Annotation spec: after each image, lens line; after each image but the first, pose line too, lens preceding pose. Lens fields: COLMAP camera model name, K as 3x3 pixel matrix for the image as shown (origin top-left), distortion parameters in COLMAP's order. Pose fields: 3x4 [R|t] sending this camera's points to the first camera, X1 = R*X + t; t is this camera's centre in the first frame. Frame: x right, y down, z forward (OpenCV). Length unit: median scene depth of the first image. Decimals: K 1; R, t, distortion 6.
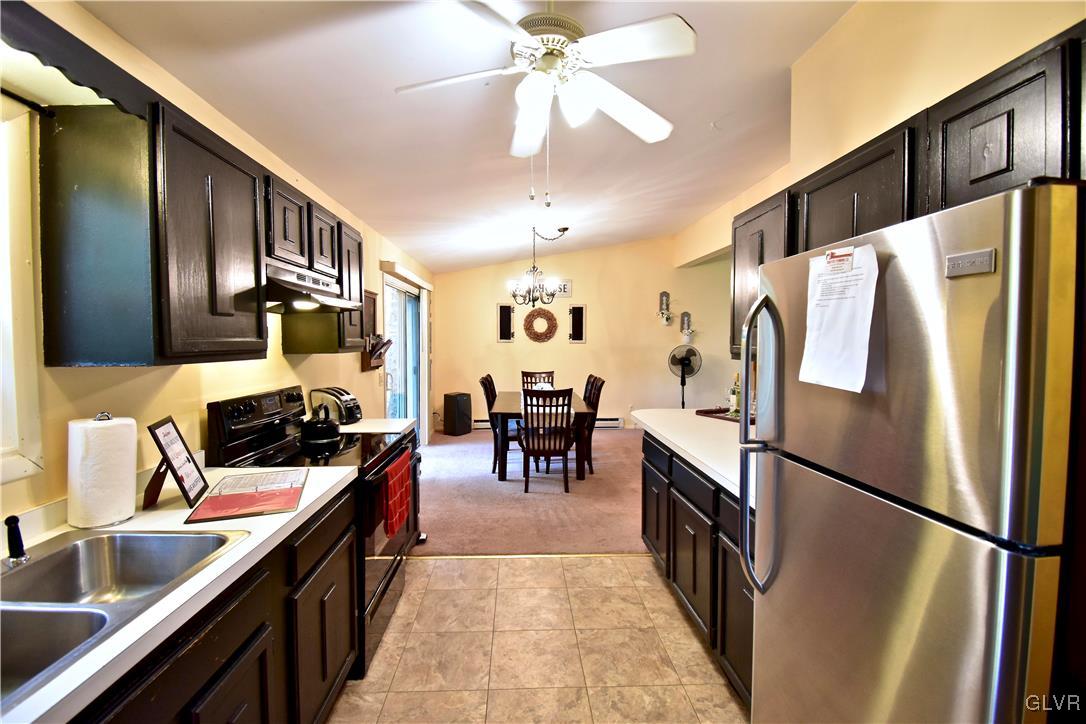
lens RADIAL K [[488.7, 0, 544.0], [0, 488.7, 360.9], [0, 0, 1]] dist [-0.005025, -0.000456]
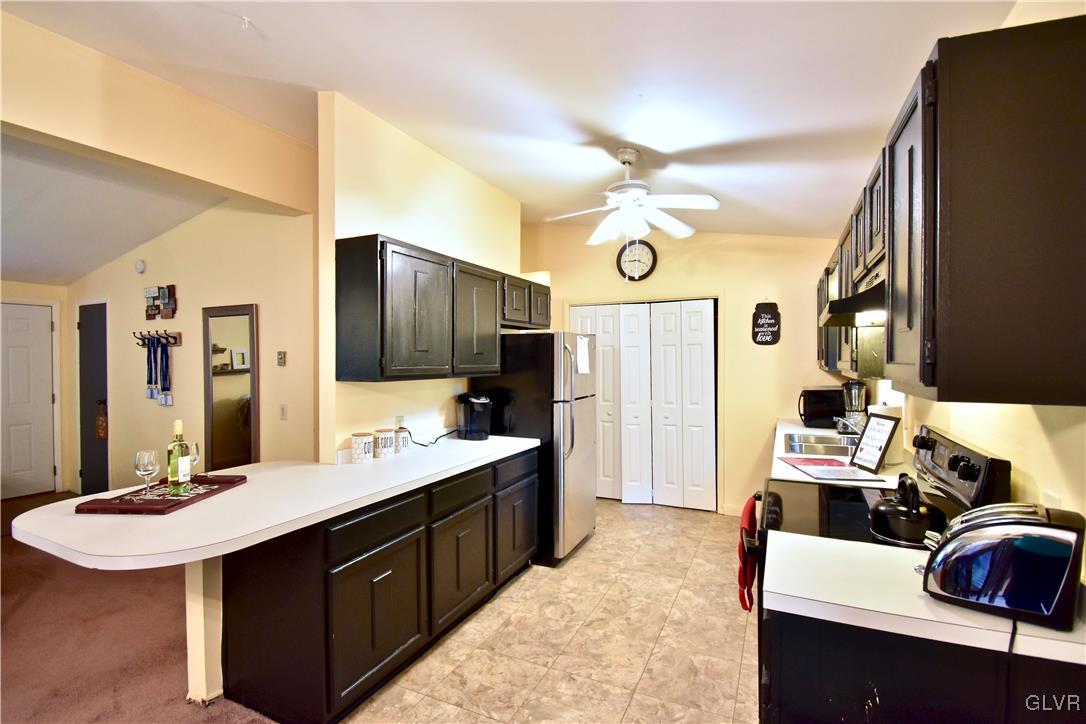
lens RADIAL K [[488.7, 0, 548.3], [0, 488.7, 362.4], [0, 0, 1]] dist [-0.005025, -0.000456]
pose [[-0.880792, -0.001253, 0.473502, -0.413021], [0.020769, 0.998932, 0.041278, -0.085623], [-0.473048, 0.046191, -0.879825, 1.963032]]
